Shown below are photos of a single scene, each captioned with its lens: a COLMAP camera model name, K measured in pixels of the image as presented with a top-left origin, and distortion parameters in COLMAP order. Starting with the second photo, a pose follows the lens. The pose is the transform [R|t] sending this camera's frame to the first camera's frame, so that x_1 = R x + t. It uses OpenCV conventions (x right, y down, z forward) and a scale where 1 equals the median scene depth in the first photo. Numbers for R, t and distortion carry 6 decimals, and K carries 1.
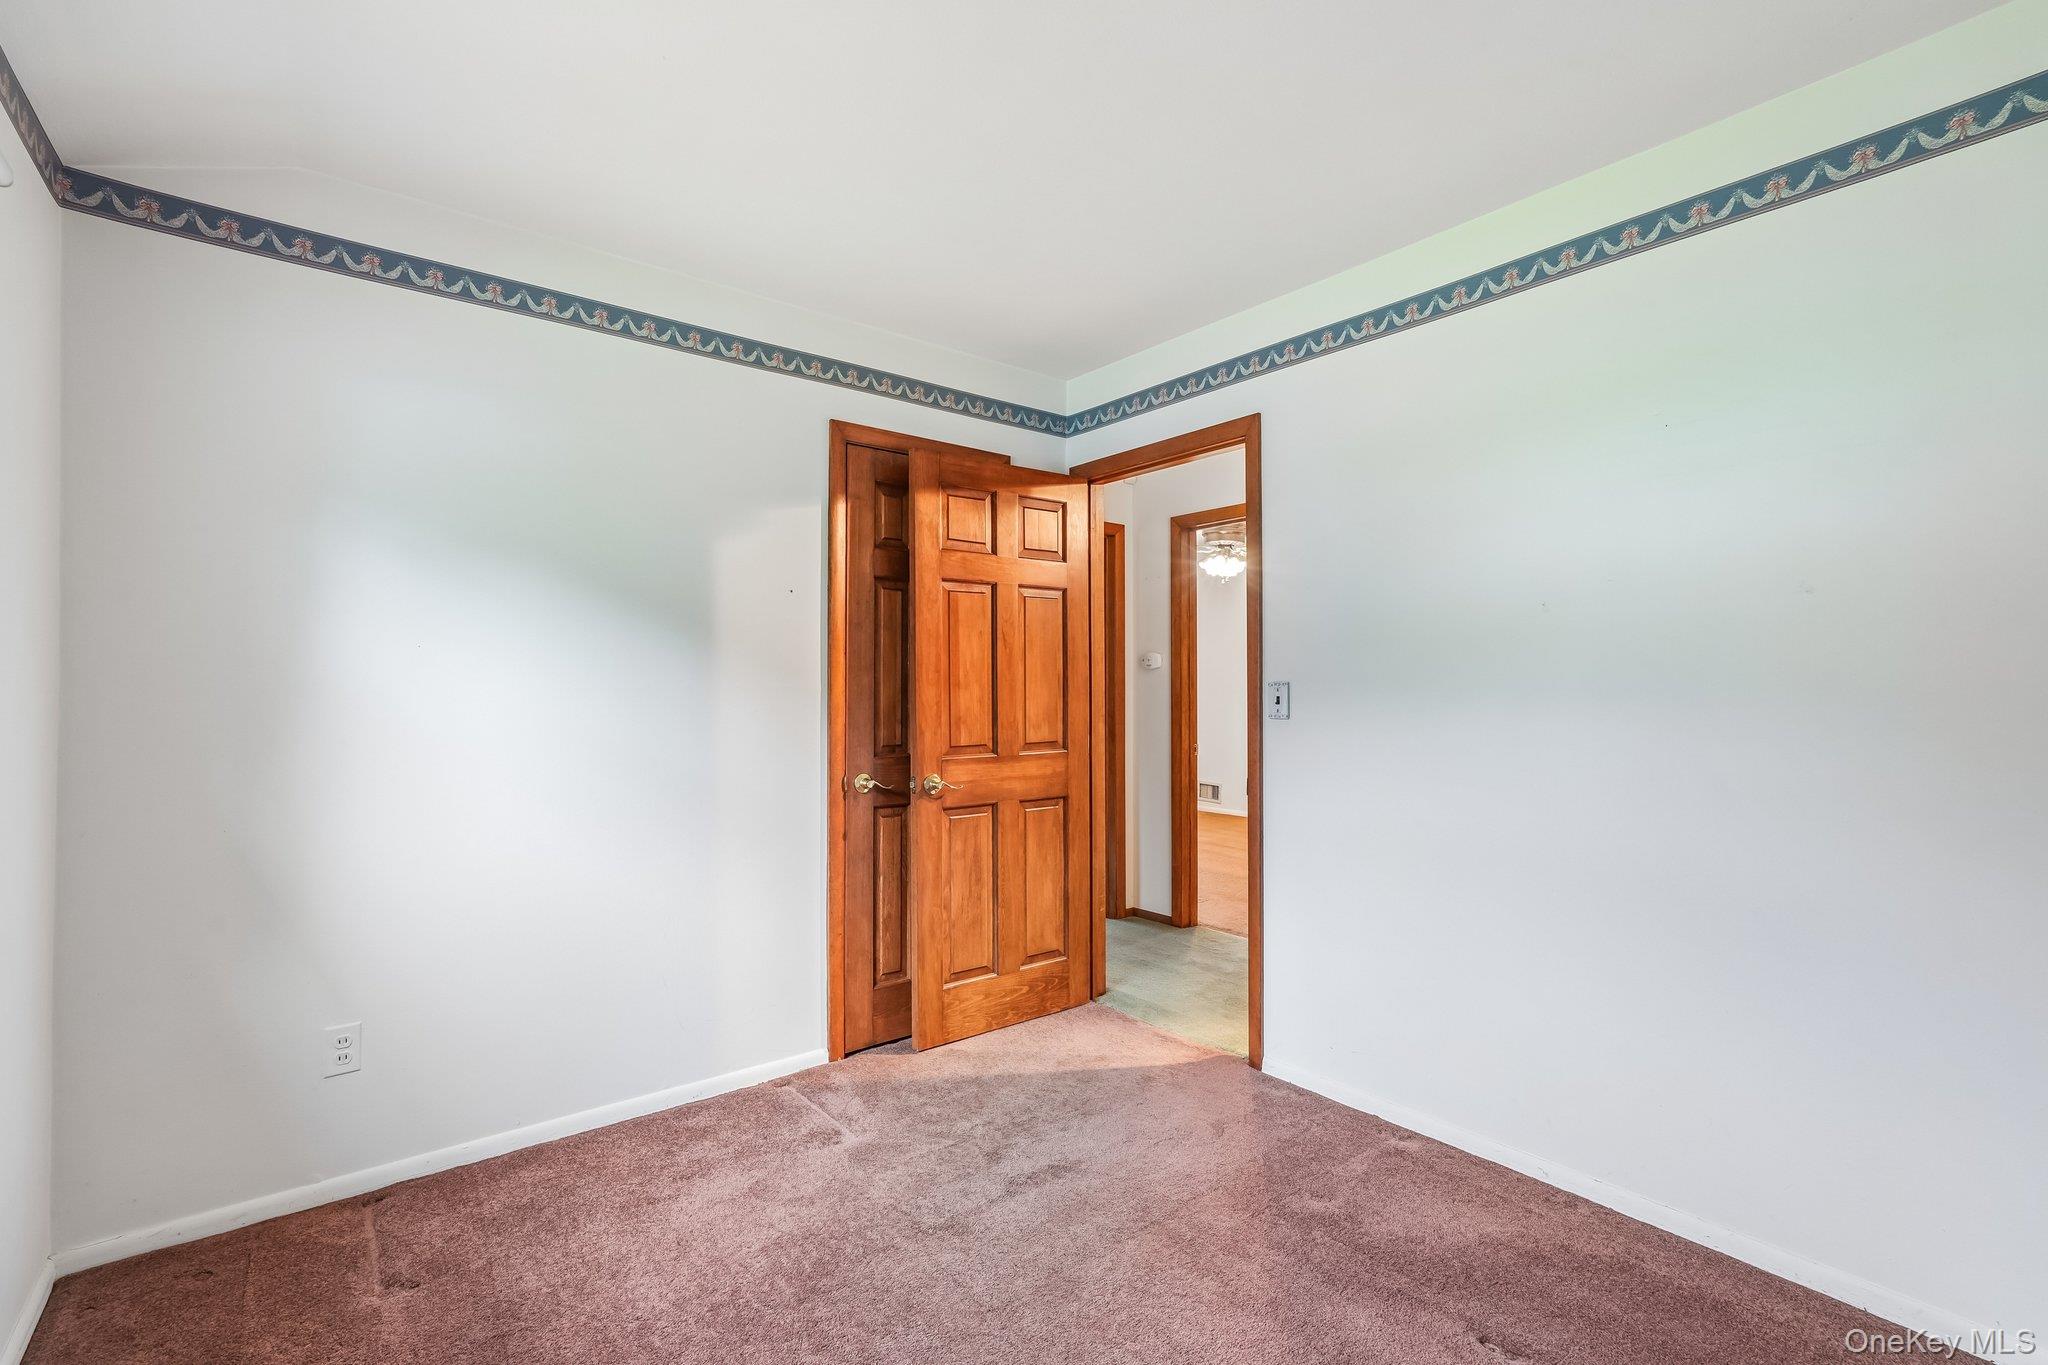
lens RADIAL K [[901.5, 0, 1011.9], [0, 901.5, 679.3], [0, 0, 1]] dist [-0.030235, 0.011648]
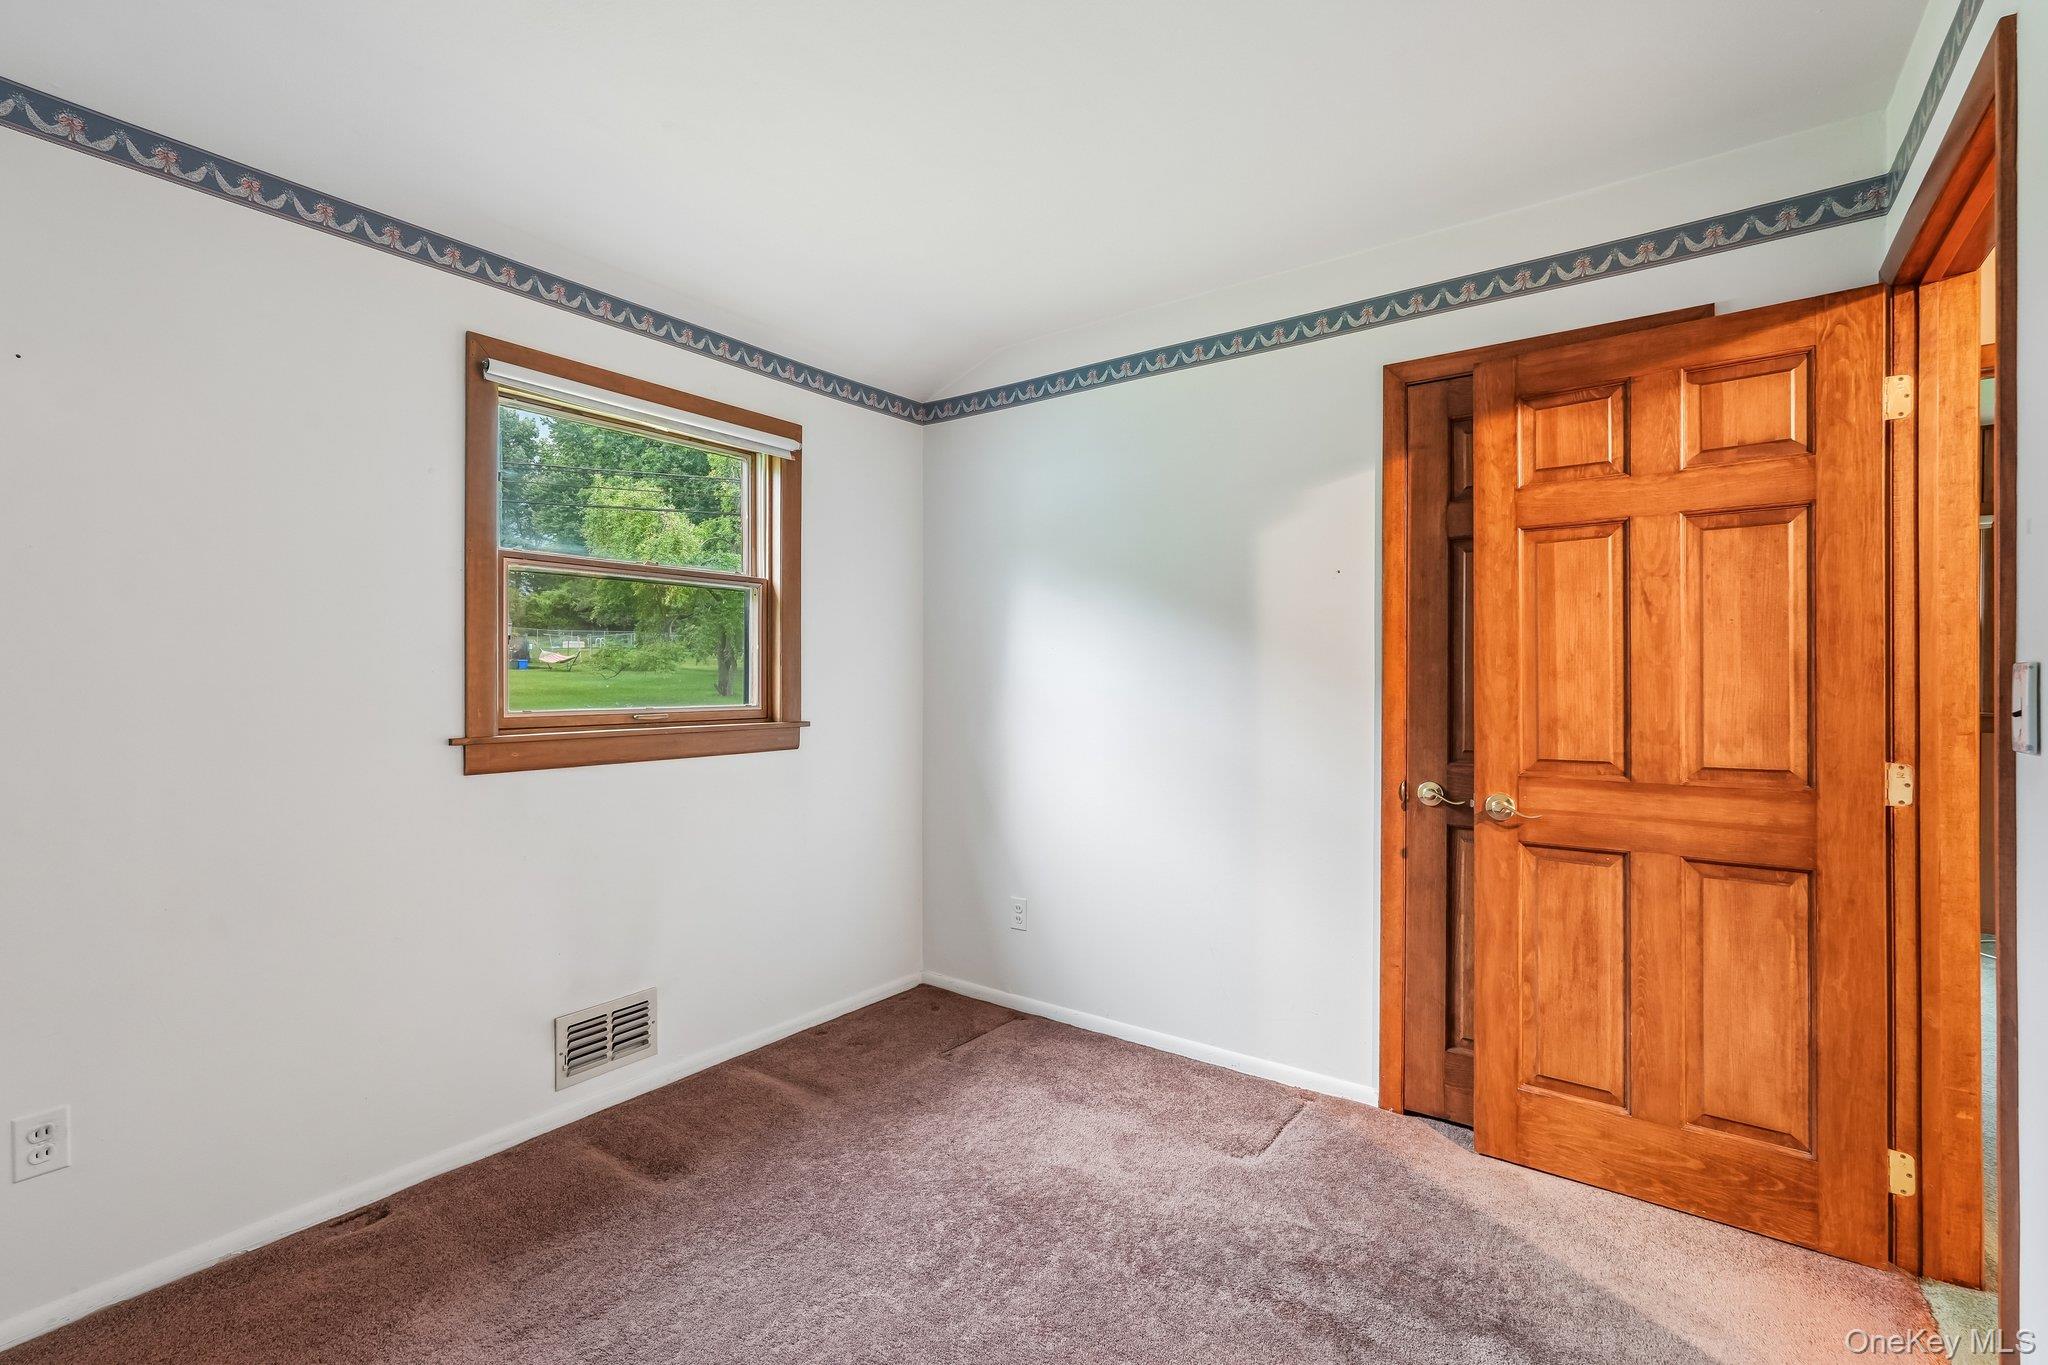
lens RADIAL K [[901.5, 0, 1011.9], [0, 901.5, 679.3], [0, 0, 1]] dist [-0.030235, 0.011648]
pose [[0.254132, 0.001639, -0.967168, 0.512360], [0.008511, 0.999956, 0.003930, 0.004623], [0.967132, -0.009230, 0.254107, 0.413272]]
